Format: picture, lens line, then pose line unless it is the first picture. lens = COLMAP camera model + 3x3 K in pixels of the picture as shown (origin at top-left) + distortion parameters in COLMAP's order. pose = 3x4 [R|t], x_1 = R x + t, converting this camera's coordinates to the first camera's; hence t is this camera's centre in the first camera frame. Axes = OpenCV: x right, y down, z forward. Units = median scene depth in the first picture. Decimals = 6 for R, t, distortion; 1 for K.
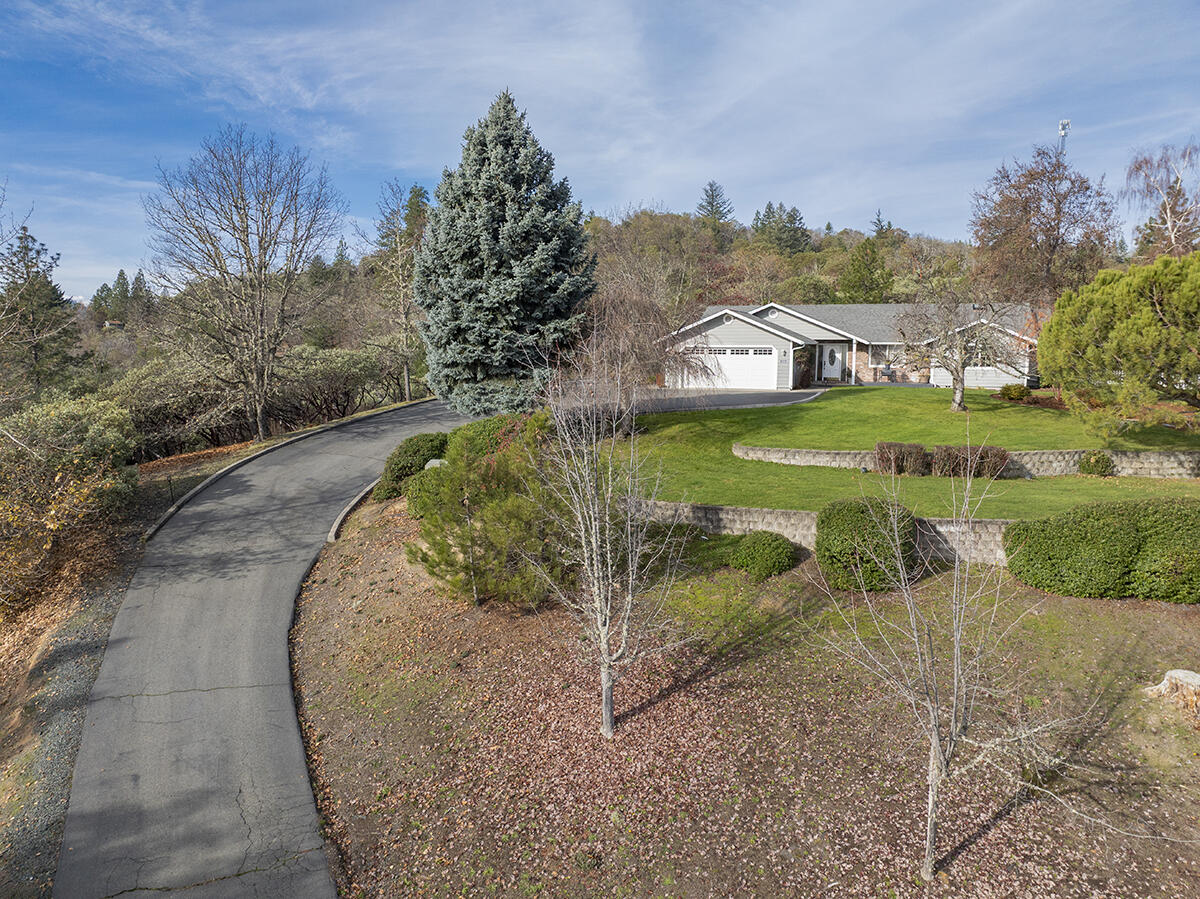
lens RADIAL K [[859.3, 0, 595.4], [0, 859.3, 449.5], [0, 0, 1]] dist [-0.027643, -0.002755]
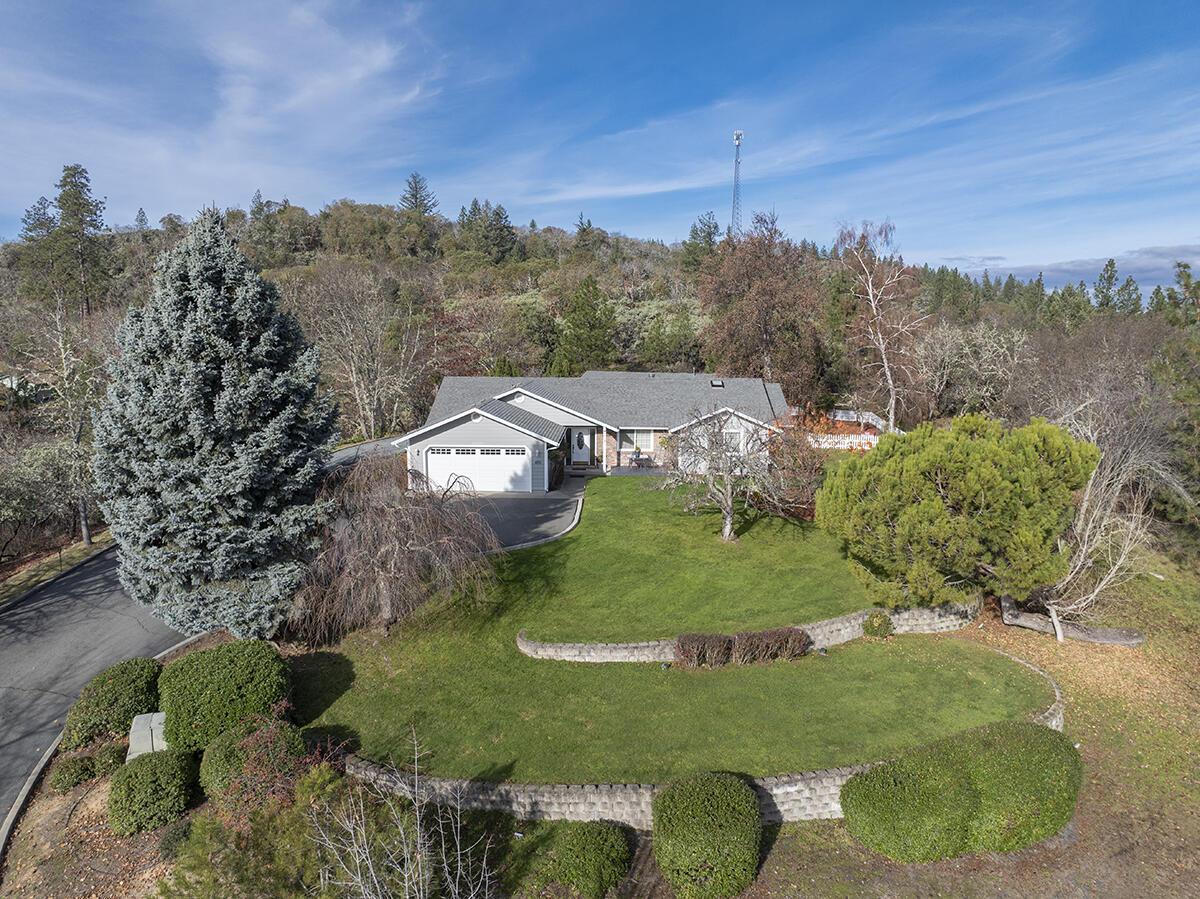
lens RADIAL K [[859.3, 0, 596.3], [0, 859.3, 451.0], [0, 0, 1]] dist [-0.027643, -0.002755]
pose [[0.943169, -0.045835, 0.329137, -0.027344], [0.038732, 0.998854, 0.028107, -0.140552], [-0.330048, -0.013762, 0.943864, 0.100791]]
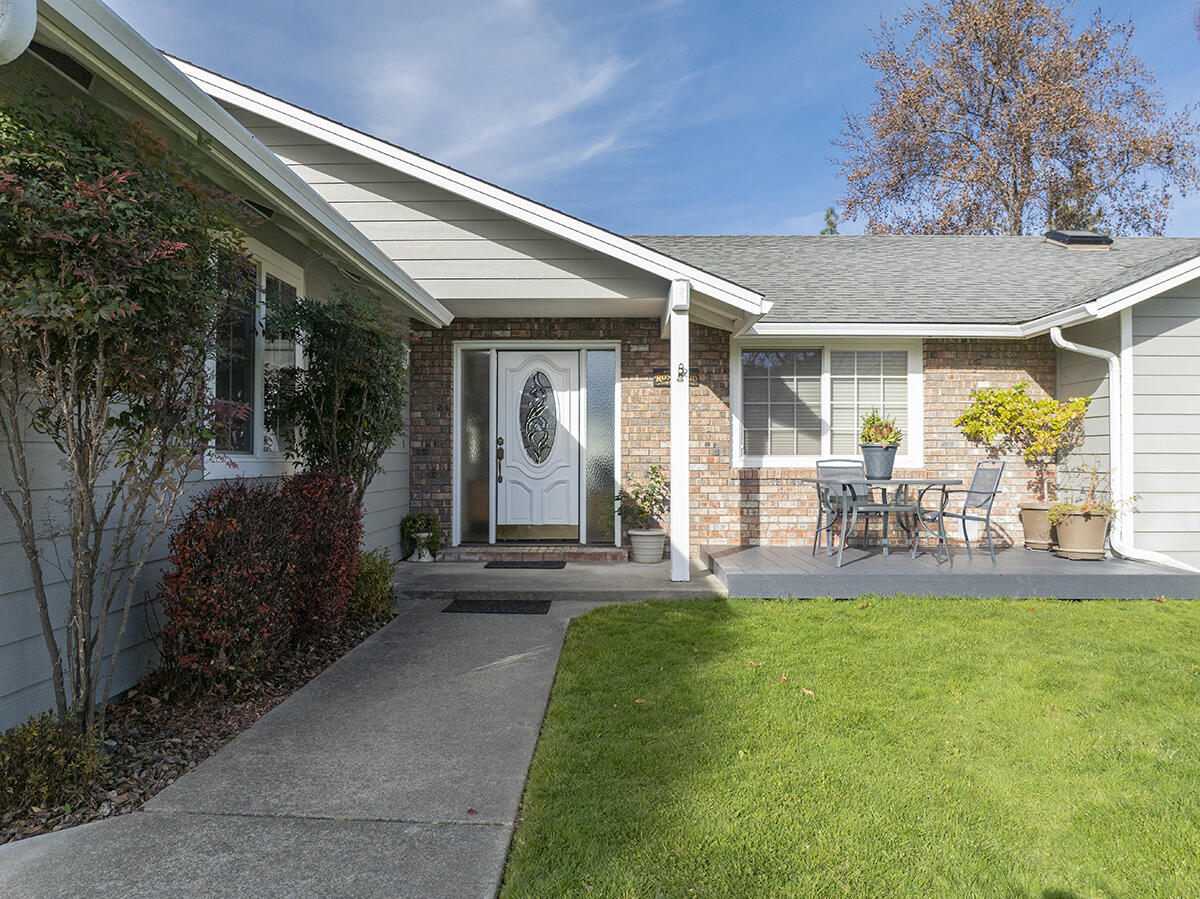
lens RADIAL K [[841.4, 0, 595.5], [0, 841.4, 453.5], [0, 0, 1]] dist [0.004776, 0.000188]
pose [[0.941711, 0.000798, 0.336423, 0.260950], [0.040670, 0.992393, -0.116196, -0.089822], [-0.333957, 0.123105, 0.934515, 0.951677]]
